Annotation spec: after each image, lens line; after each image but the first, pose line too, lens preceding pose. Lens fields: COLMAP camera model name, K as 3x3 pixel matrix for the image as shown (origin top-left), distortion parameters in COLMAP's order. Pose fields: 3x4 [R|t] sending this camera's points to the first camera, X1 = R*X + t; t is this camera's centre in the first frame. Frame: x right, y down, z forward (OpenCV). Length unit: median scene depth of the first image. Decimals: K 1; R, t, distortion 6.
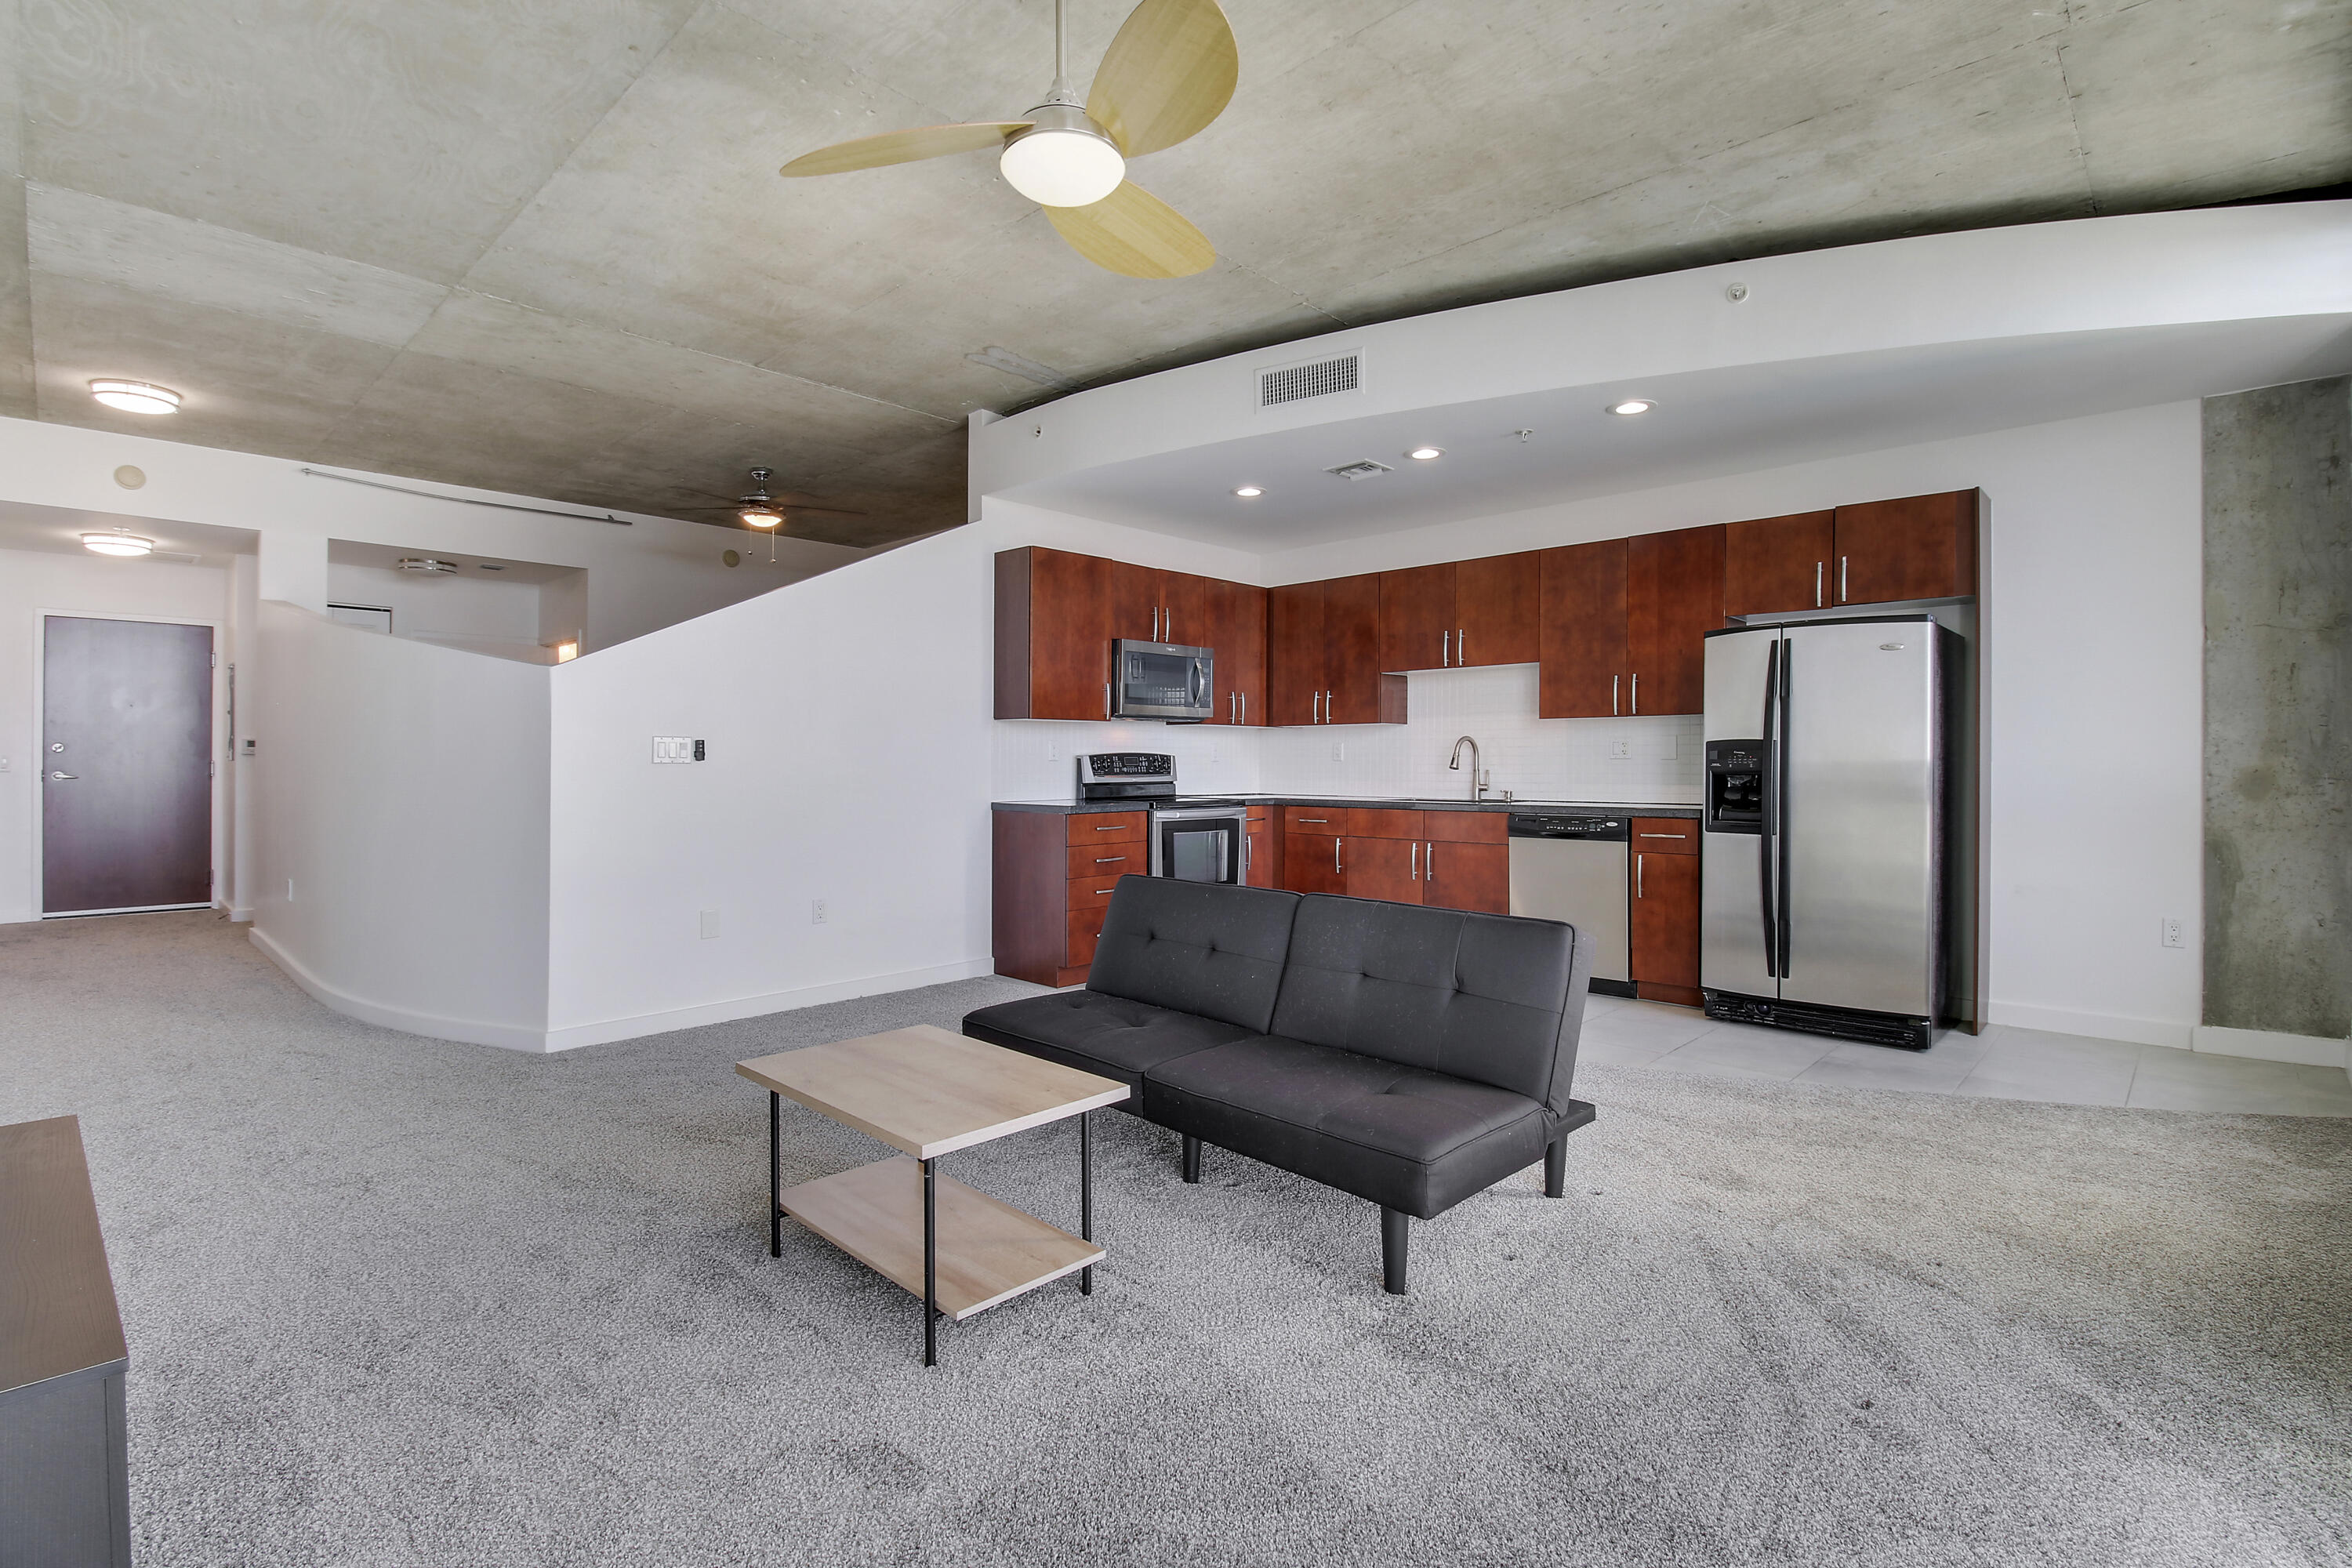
lens RADIAL K [[1100.6, 0, 1197.6], [0, 1100.6, 776.8], [0, 0, 1]] dist [-0.016229, -0.004275]
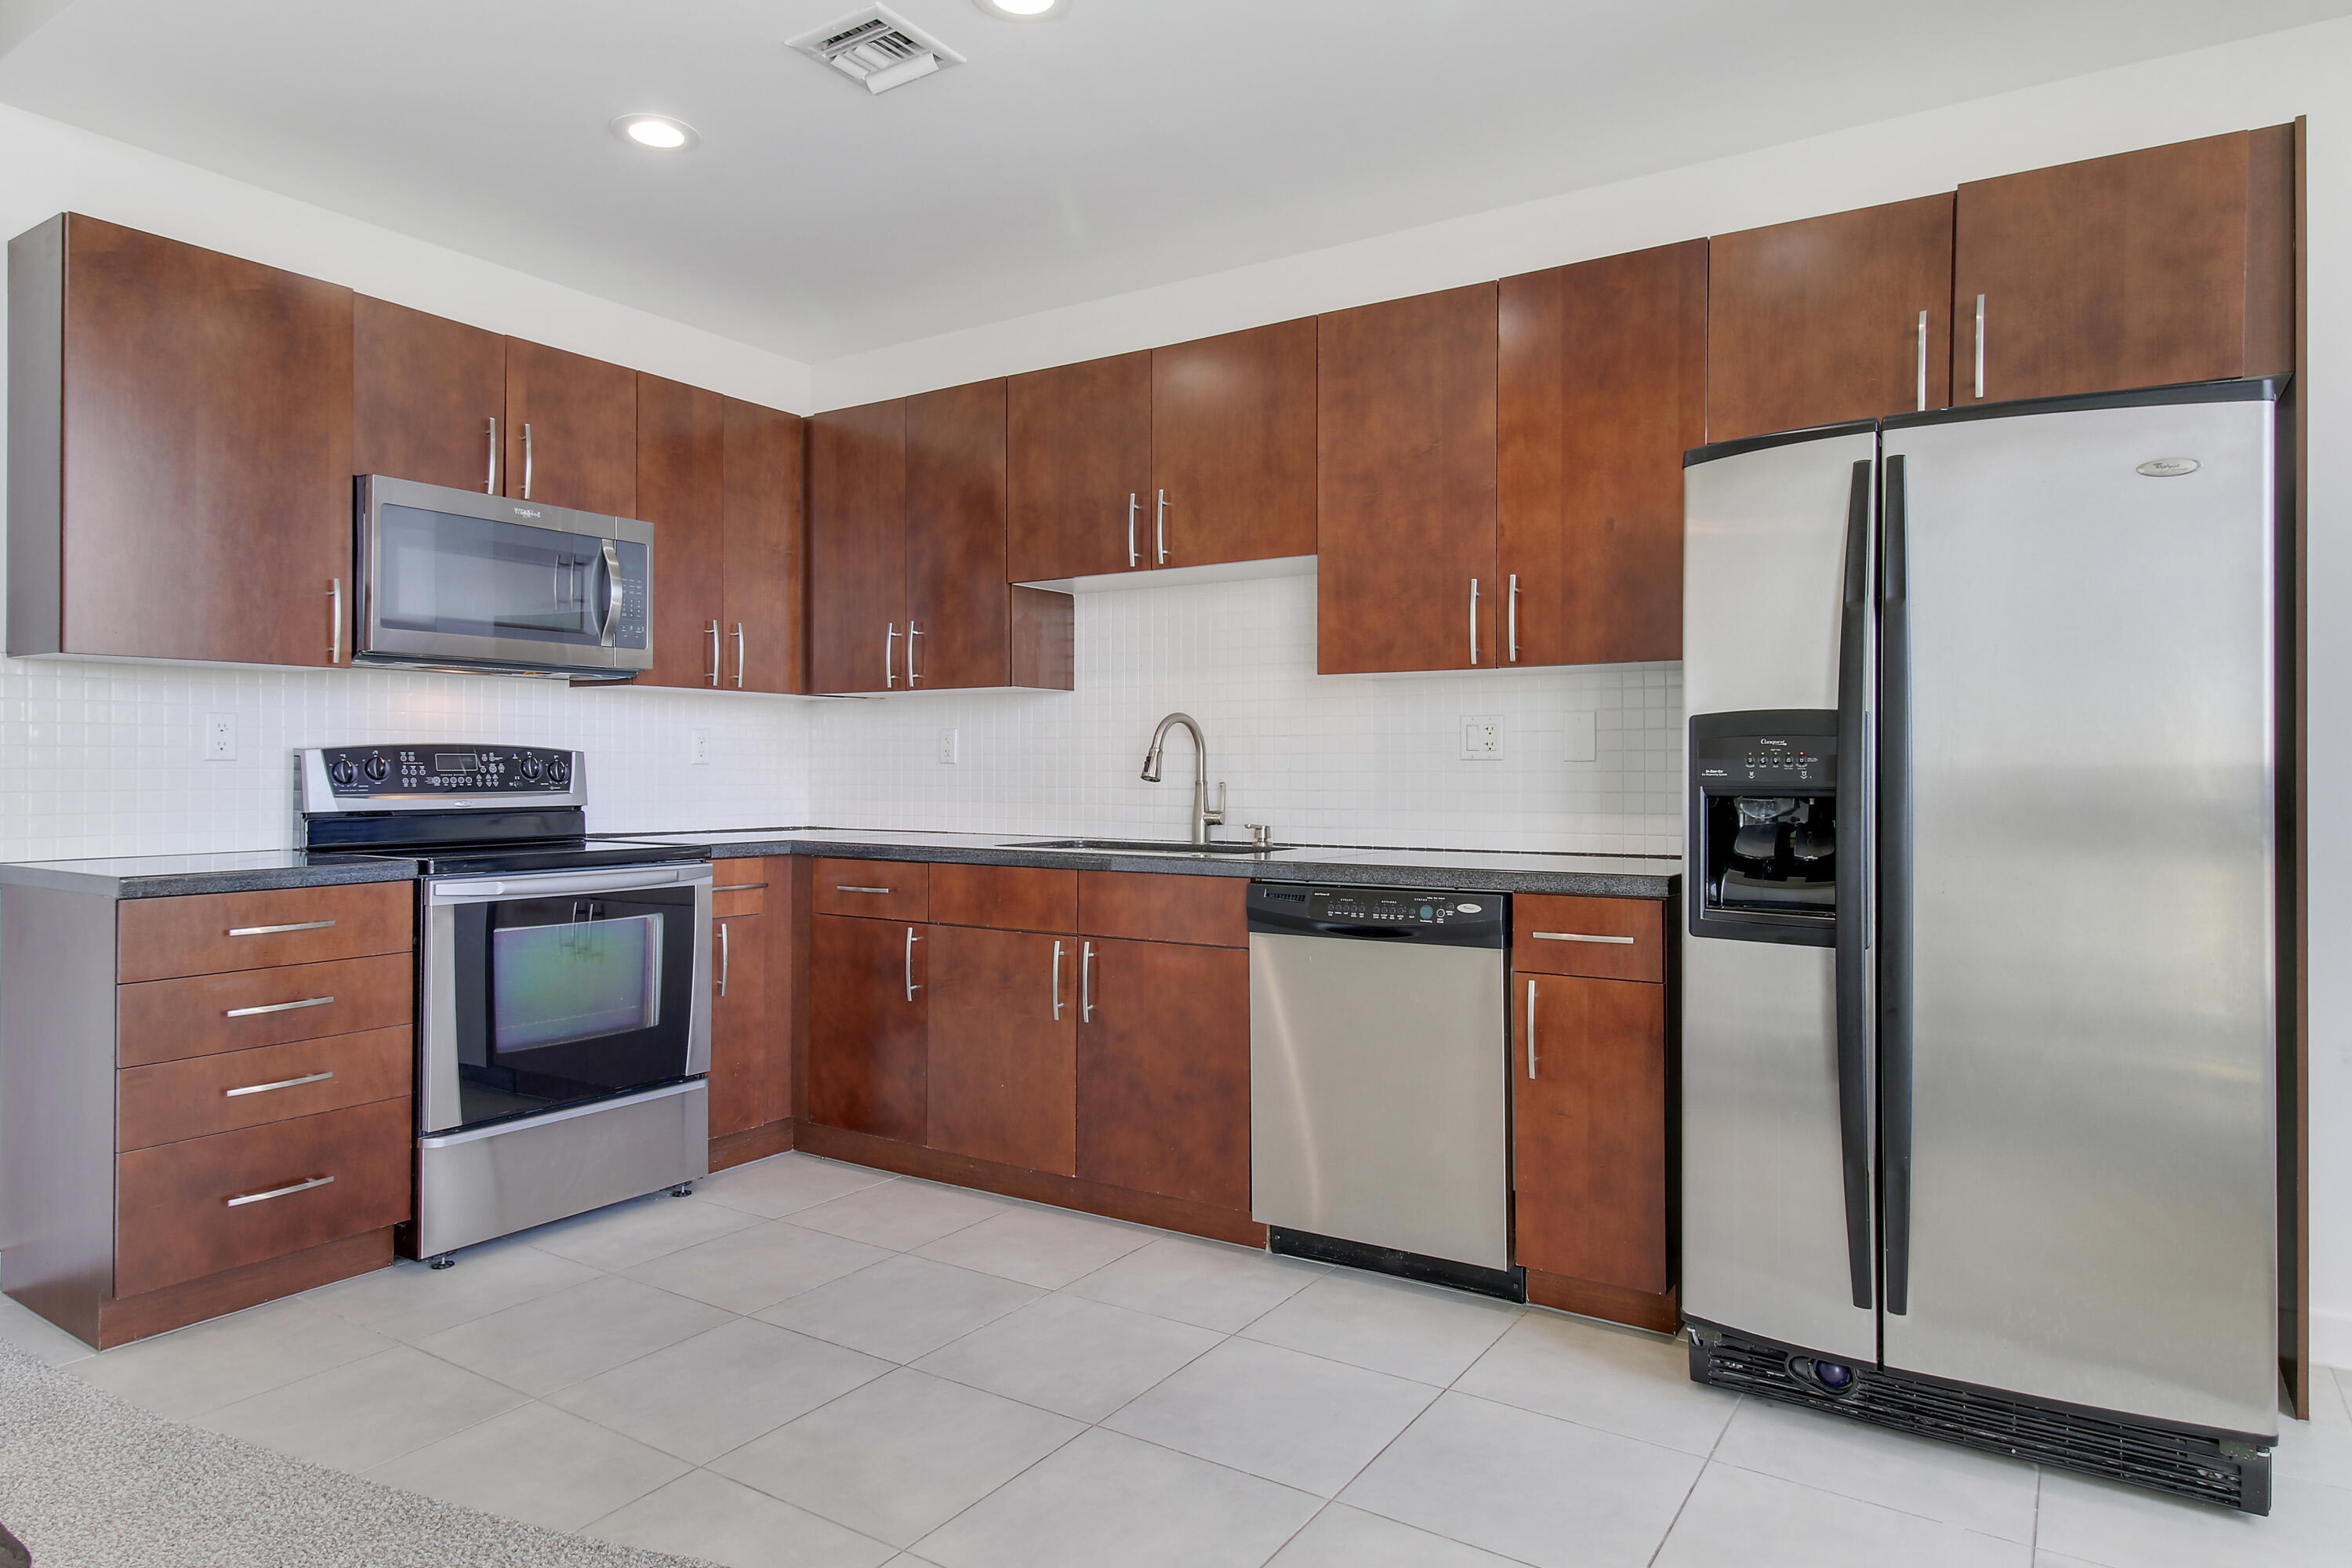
lens RADIAL K [[1393.3, 0, 1182.6], [0, 1393.3, 761.8], [0, 0, 1]] dist [-0.002302, -0.000241]
pose [[0.985398, 0.003325, 0.170234, 0.161183], [-0.000173, 0.999828, -0.018529, -0.004596], [-0.170266, 0.018229, 0.985229, 0.446266]]
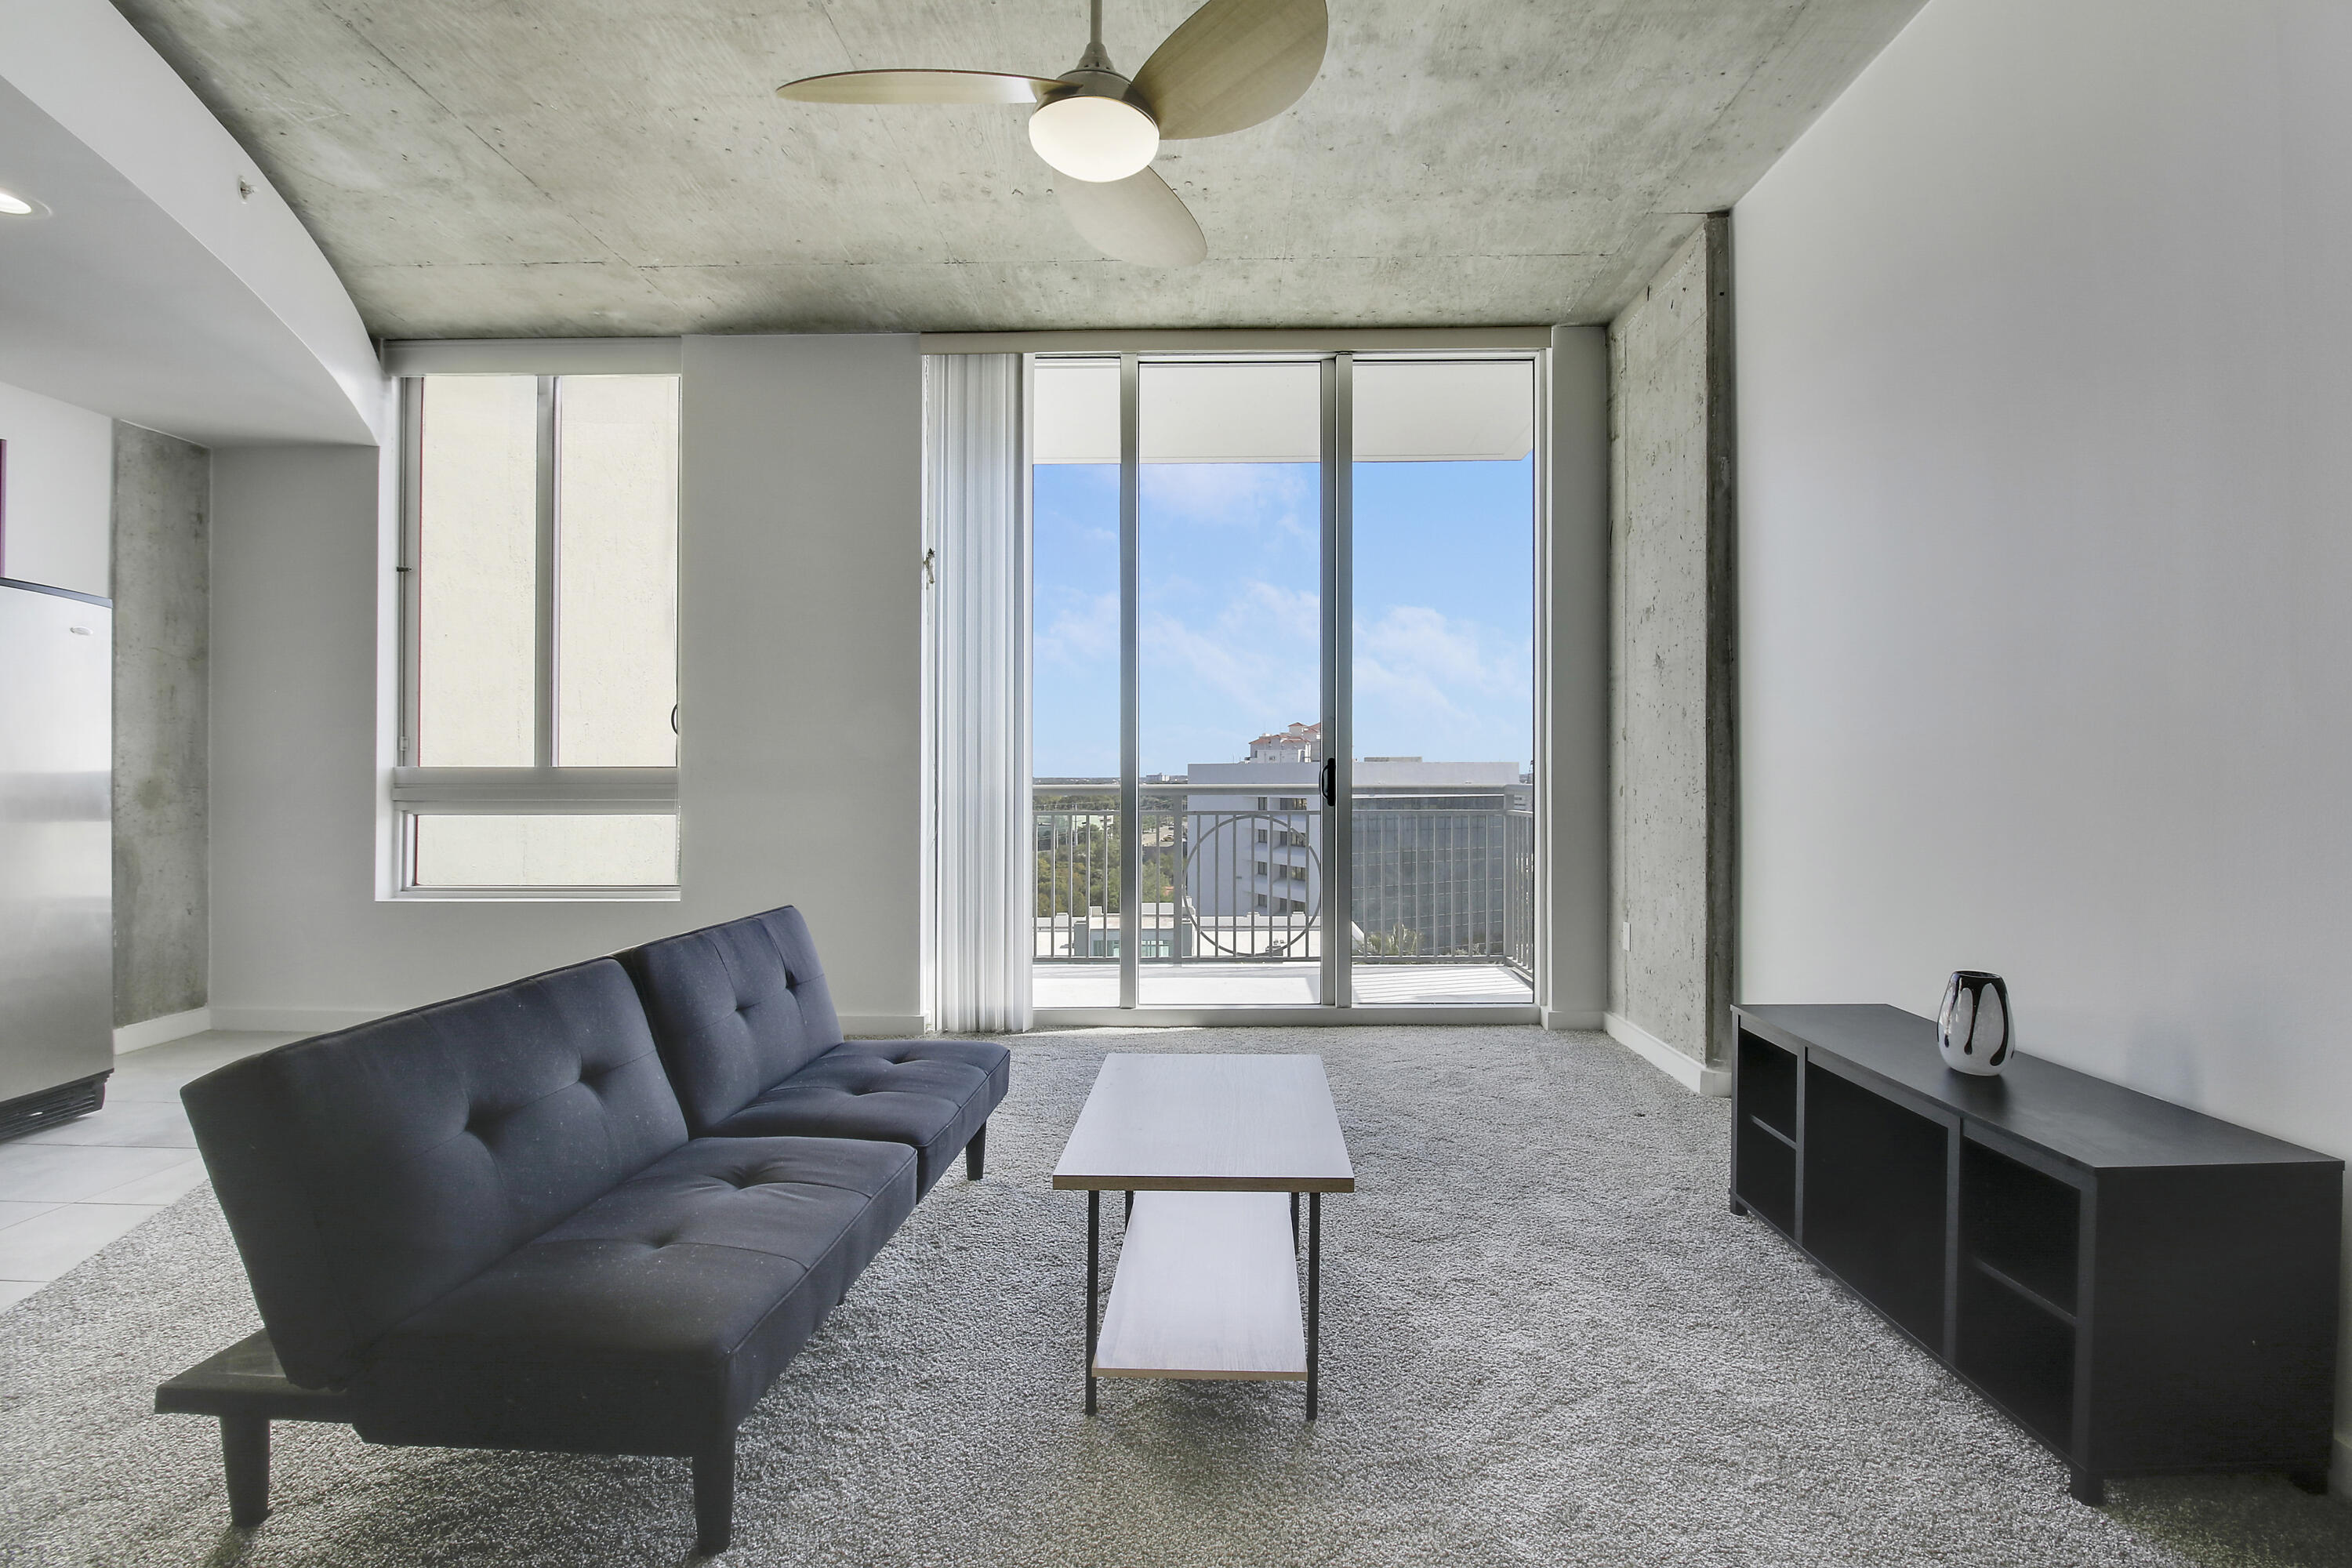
lens RADIAL K [[1100.6, 0, 1194.6], [0, 1100.6, 774.0], [0, 0, 1]] dist [-0.016229, -0.004275]
pose [[-0.700564, 0.003333, 0.713582, -0.396496], [0.013193, 0.999879, 0.008282, -0.005975], [-0.713467, 0.015216, -0.700523, 0.753417]]
